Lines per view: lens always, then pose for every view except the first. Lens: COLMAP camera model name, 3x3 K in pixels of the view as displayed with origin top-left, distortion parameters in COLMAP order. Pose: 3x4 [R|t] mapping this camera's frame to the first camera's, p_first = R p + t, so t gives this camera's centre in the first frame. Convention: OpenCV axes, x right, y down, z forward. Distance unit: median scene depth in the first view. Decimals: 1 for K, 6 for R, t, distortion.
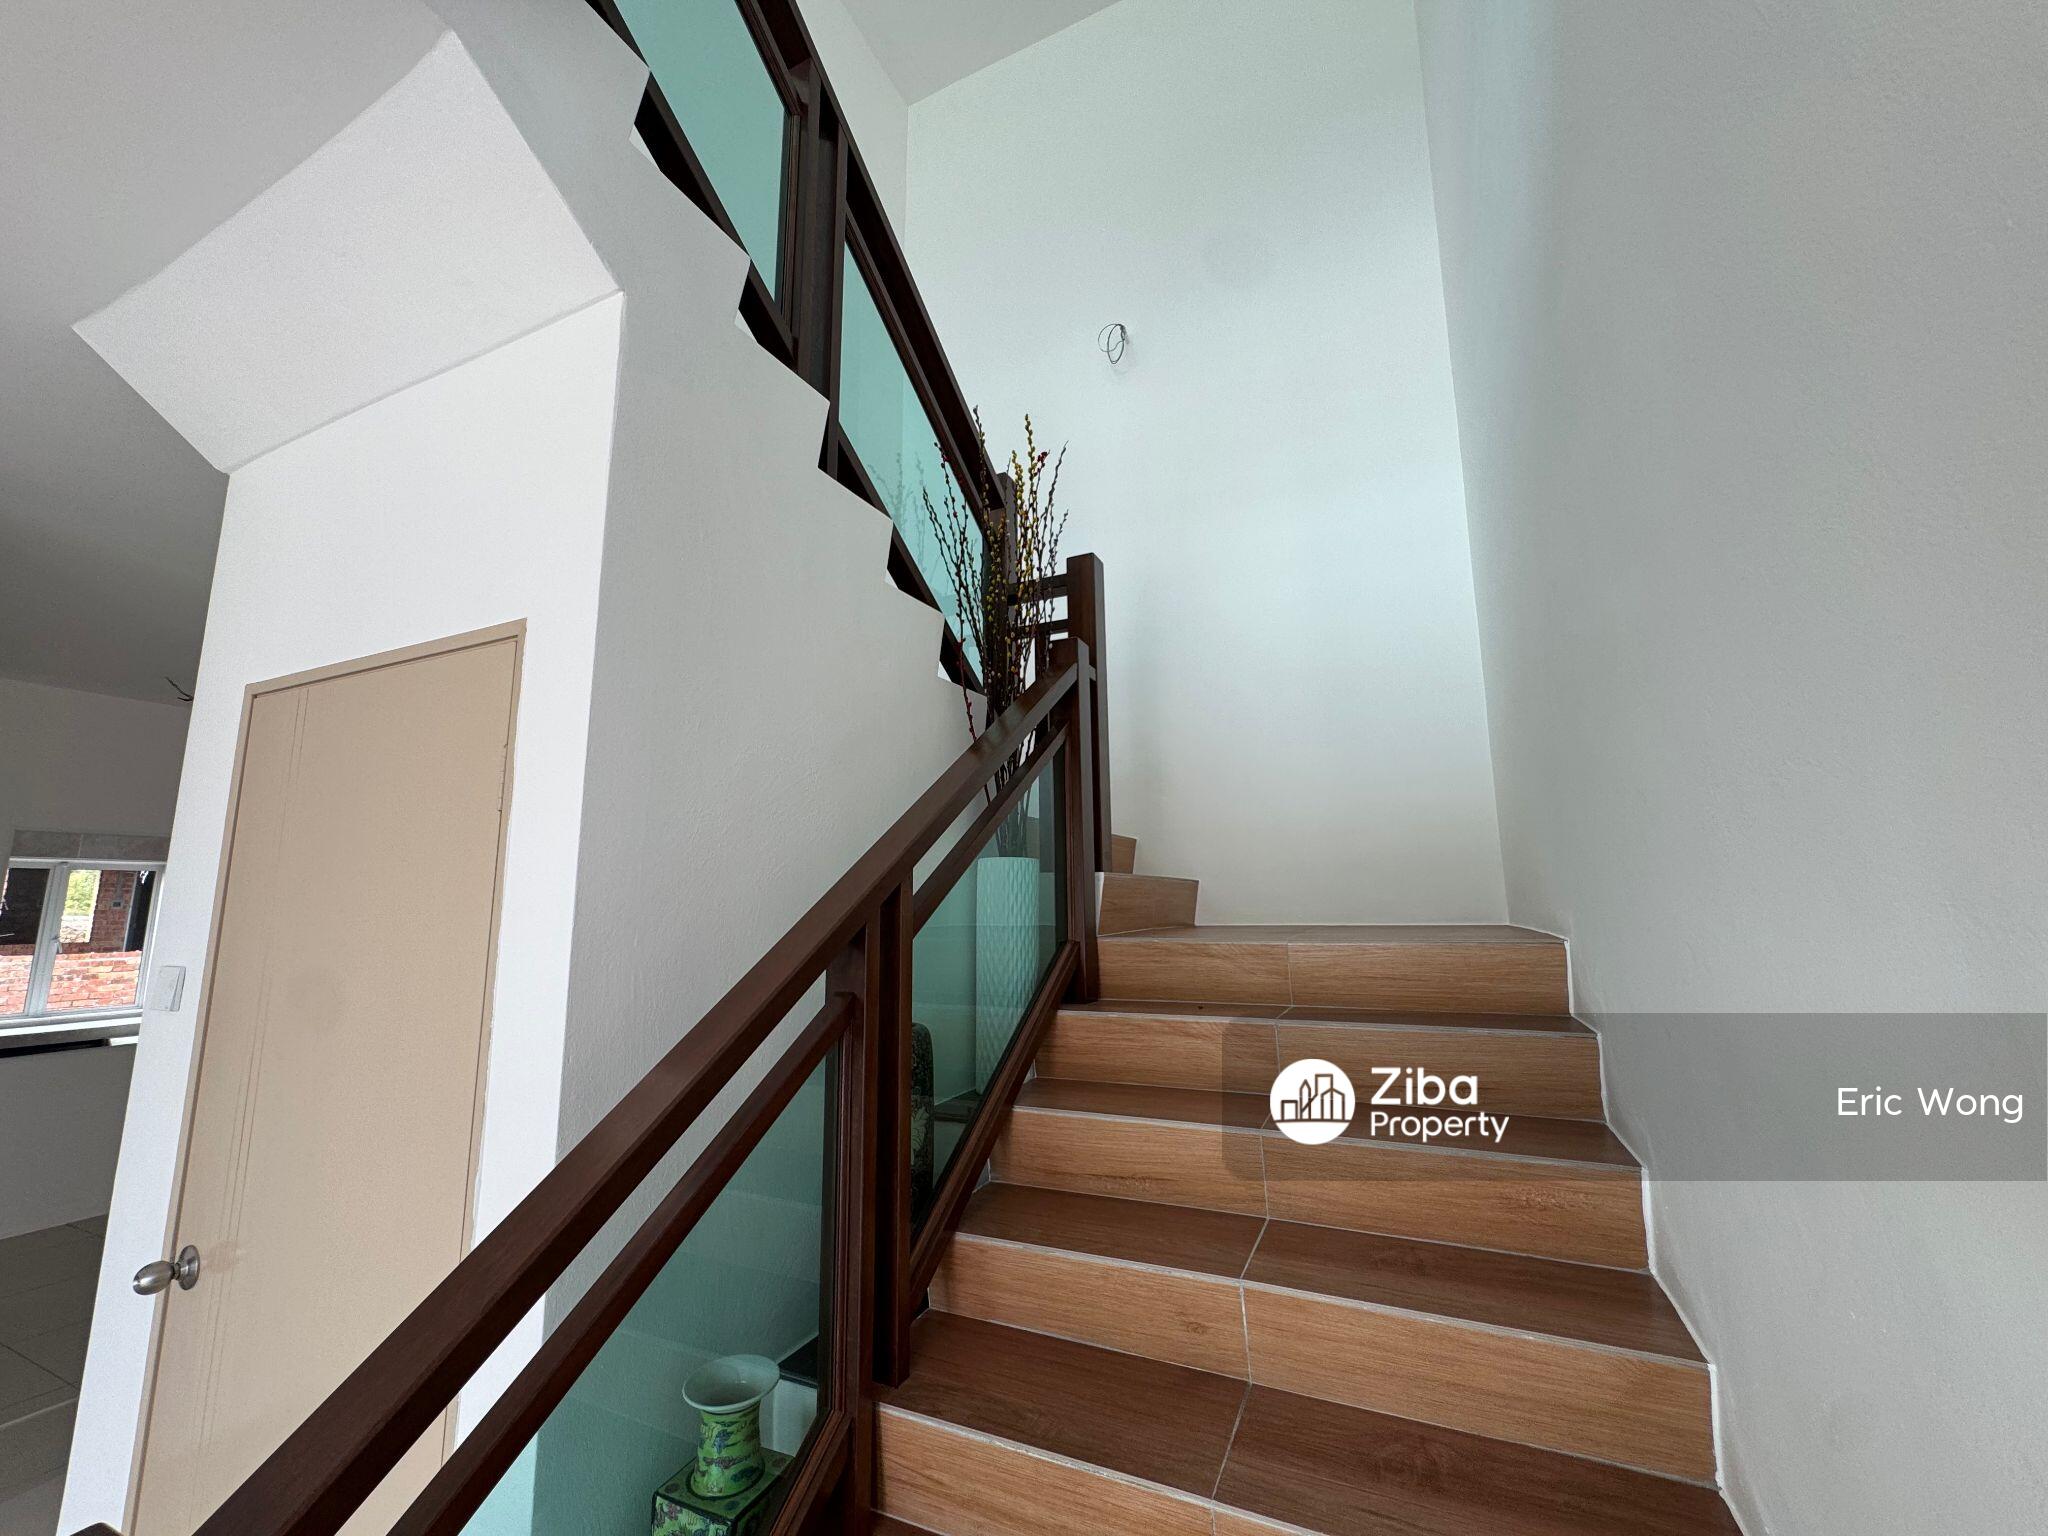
lens RADIAL K [[818.4, 0, 1026.1], [0, 818.4, 773.0], [0, 0, 1]] dist [-0.002792, 0.000173]
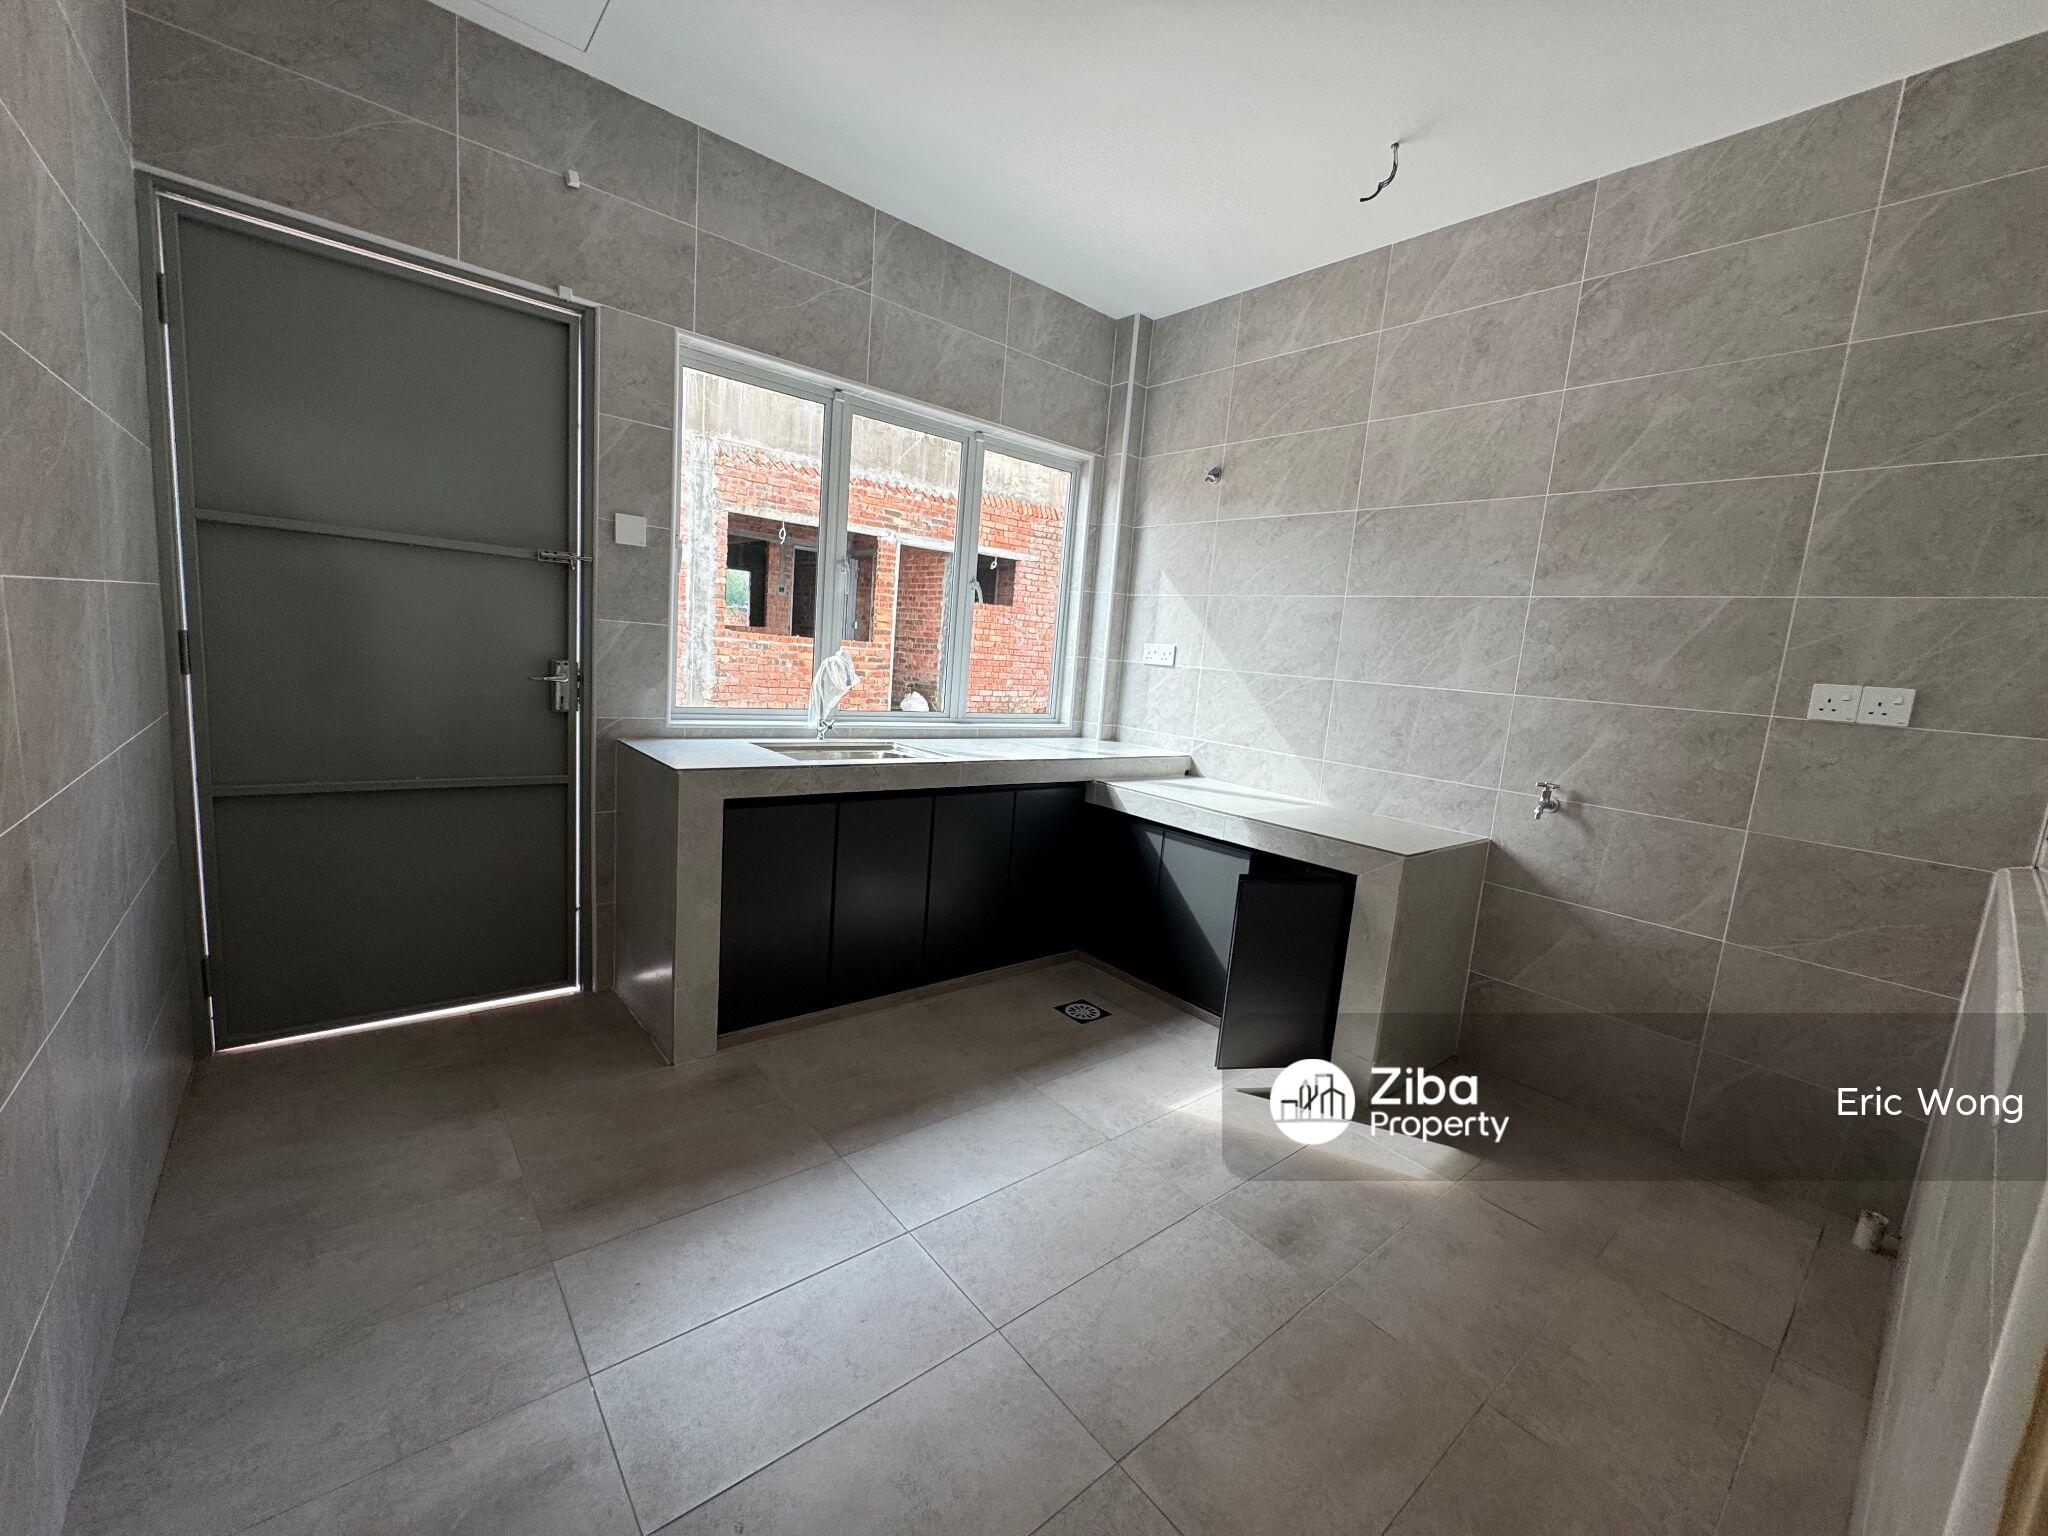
lens RADIAL K [[818.4, 0, 1019.3], [0, 818.4, 771.0], [0, 0, 1]] dist [-0.002792, 0.000173]
pose [[0.899870, 0.144755, -0.411436, -0.552750], [-0.020505, 0.956317, 0.291613, 0.098882], [0.435675, -0.253978, 0.863529, 0.310970]]
